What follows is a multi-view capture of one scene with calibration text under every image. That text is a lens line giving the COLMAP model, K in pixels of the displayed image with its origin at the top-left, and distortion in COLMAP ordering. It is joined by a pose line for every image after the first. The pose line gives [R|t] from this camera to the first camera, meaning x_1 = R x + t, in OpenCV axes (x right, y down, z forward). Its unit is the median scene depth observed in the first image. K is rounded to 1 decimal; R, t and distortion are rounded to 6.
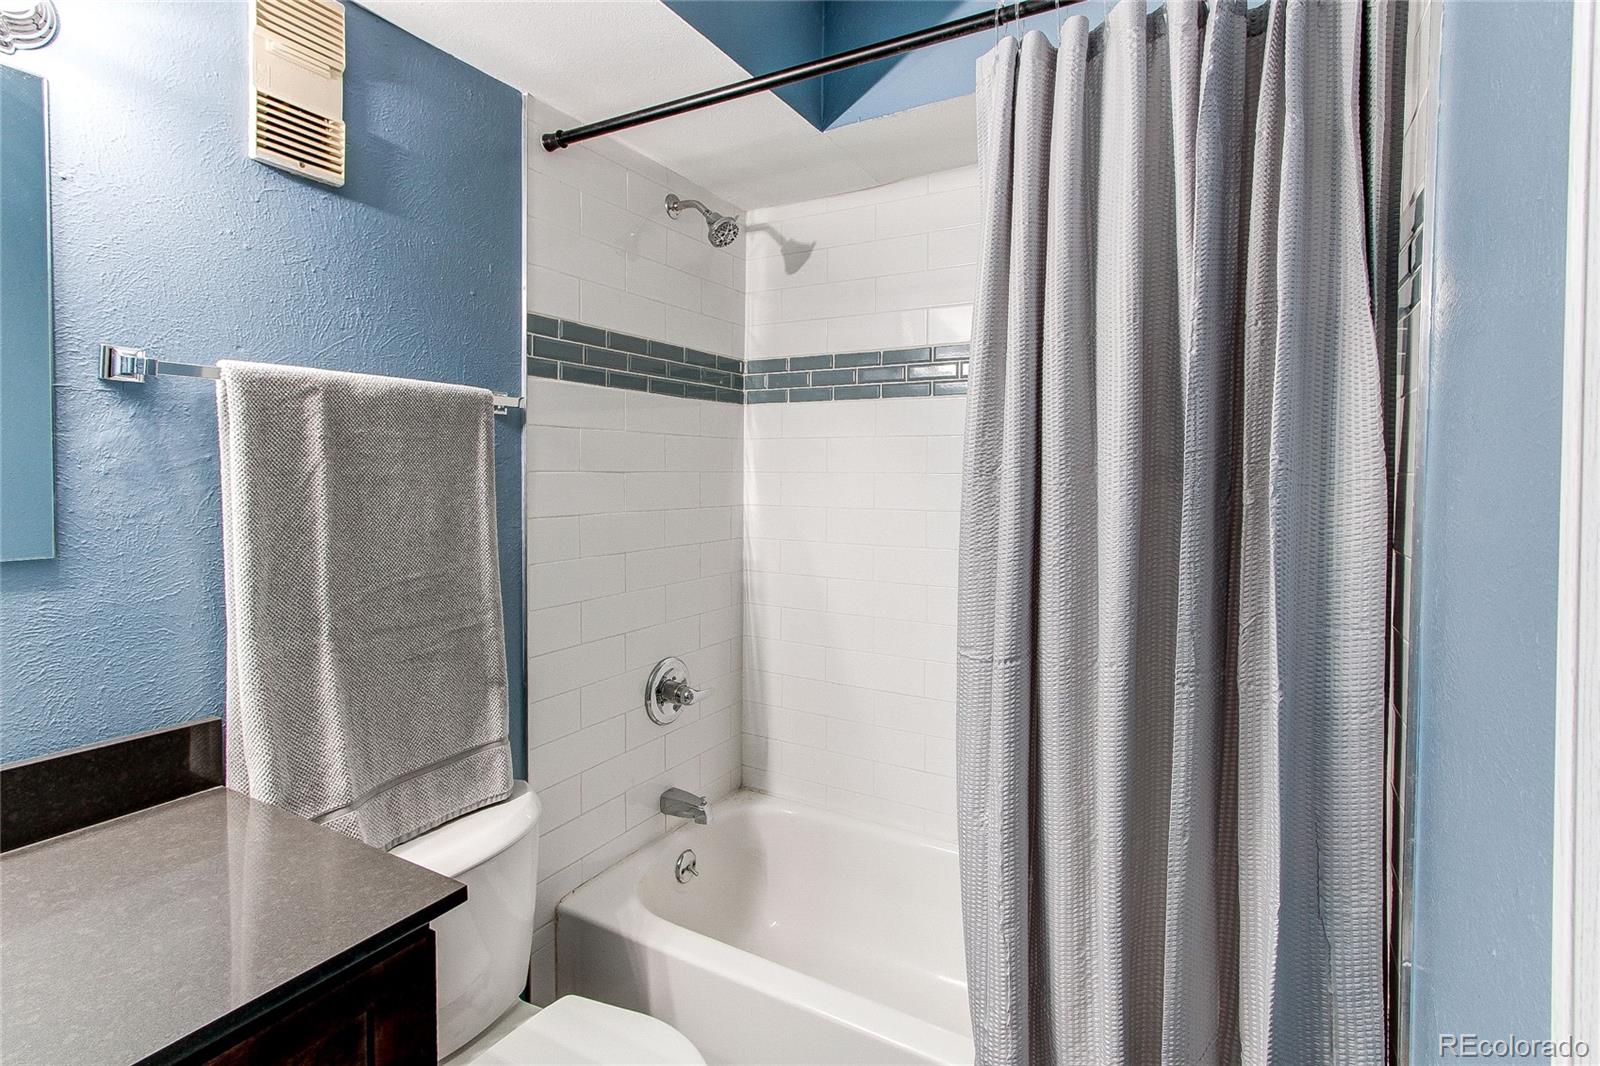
lens RADIAL K [[752.4, 0, 801.4], [0, 752.4, 492.0], [0, 0, 1]] dist [0.000569, 0.000494]
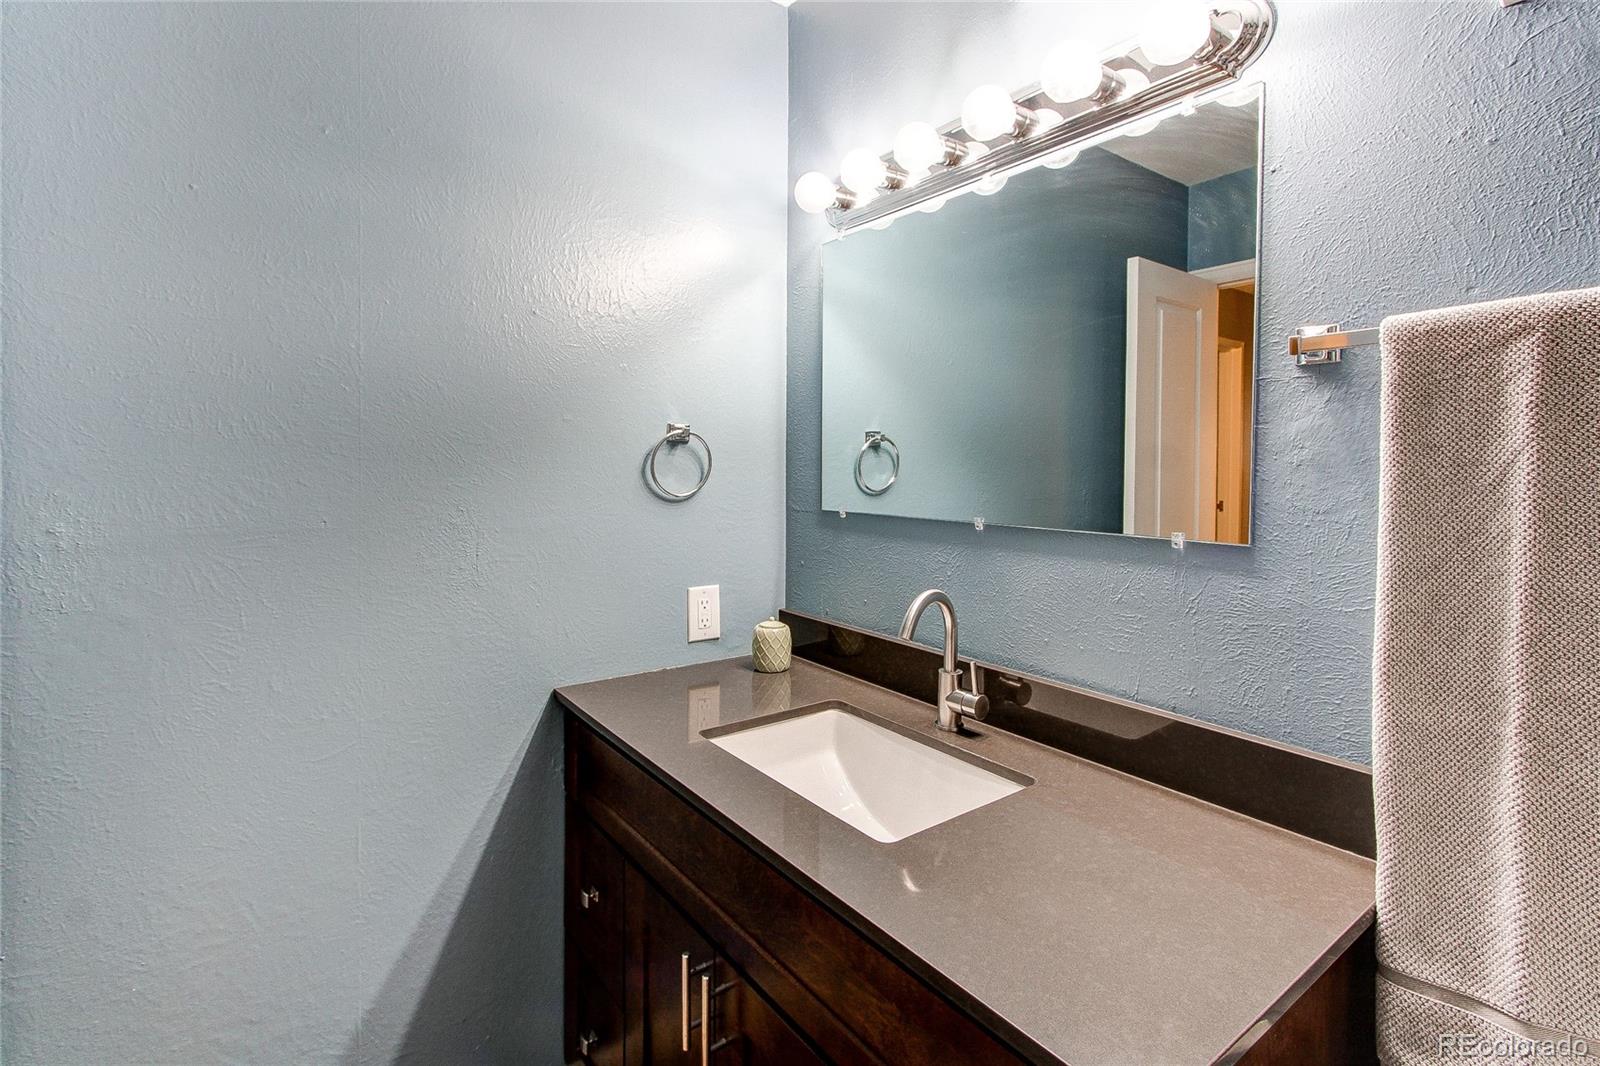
lens RADIAL K [[752.4, 0, 801.4], [0, 752.4, 492.0], [0, 0, 1]] dist [0.000569, 0.000494]
pose [[-0.412764, 0.021575, -0.910582, 0.186219], [-0.034633, 0.998625, 0.039360, -0.005964], [0.910179, 0.047782, -0.411450, 0.788884]]
